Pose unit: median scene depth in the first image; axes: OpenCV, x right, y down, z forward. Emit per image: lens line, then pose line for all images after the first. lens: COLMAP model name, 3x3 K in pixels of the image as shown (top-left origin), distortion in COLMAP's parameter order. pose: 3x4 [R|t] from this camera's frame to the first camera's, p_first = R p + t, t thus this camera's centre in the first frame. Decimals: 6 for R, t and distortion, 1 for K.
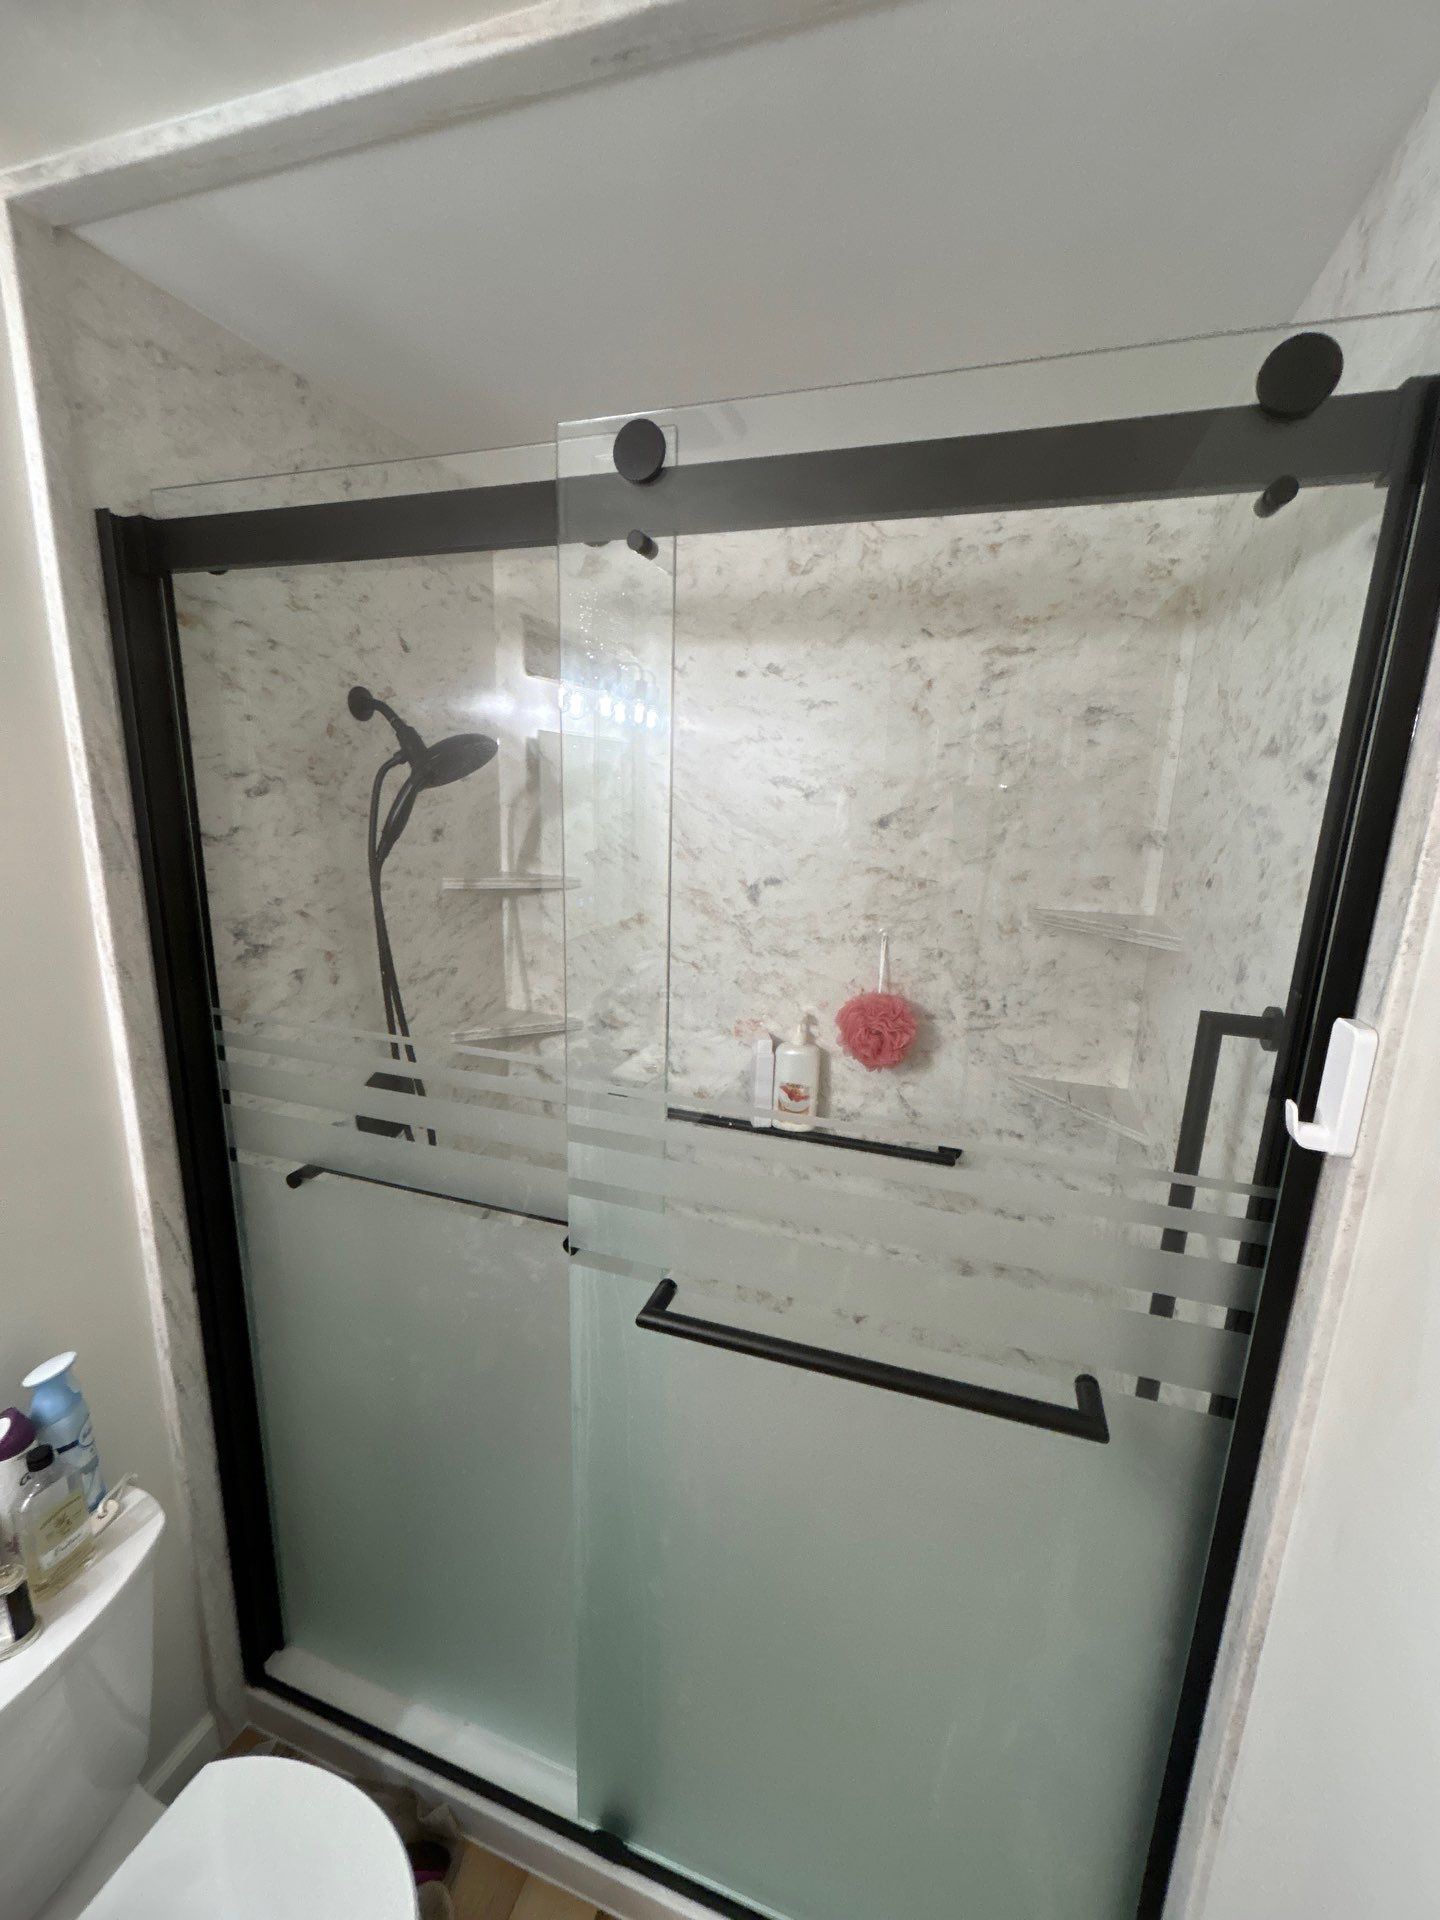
lens RADIAL K [[764.3, 0, 717.4], [0, 764.3, 957.2], [0, 0, 1]] dist [-0.005270, 0.000407]
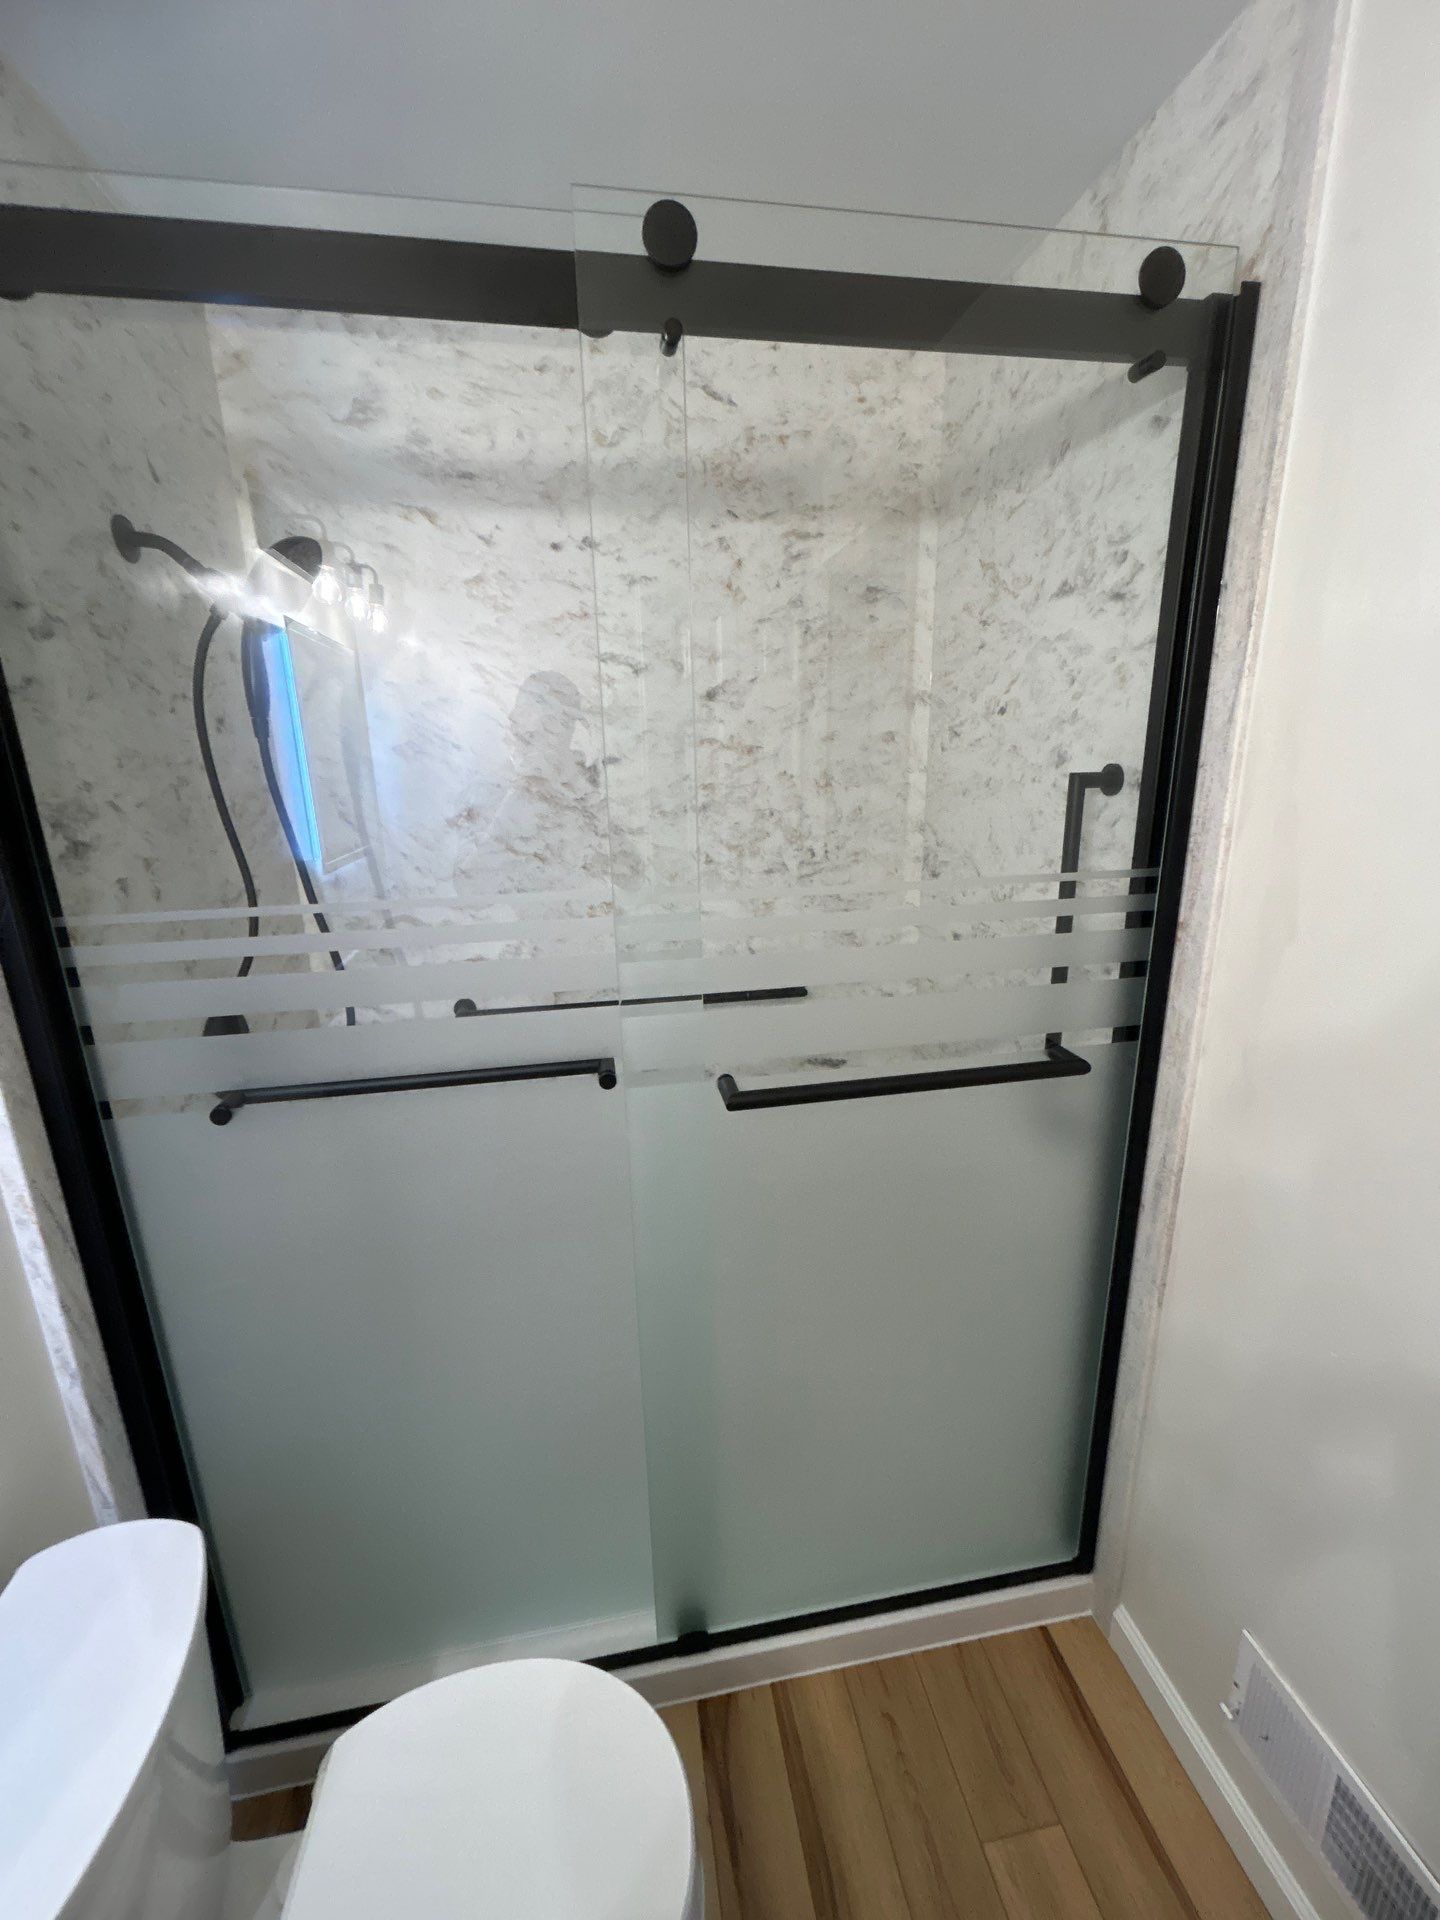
lens RADIAL K [[764.3, 0, 715.9], [0, 764.3, 957.5], [0, 0, 1]] dist [-0.005270, 0.000407]
pose [[0.880123, -0.166760, 0.444493, -0.339600], [0.145774, 0.985975, 0.081264, 0.109654], [-0.451810, -0.006726, 0.892089, 0.030225]]
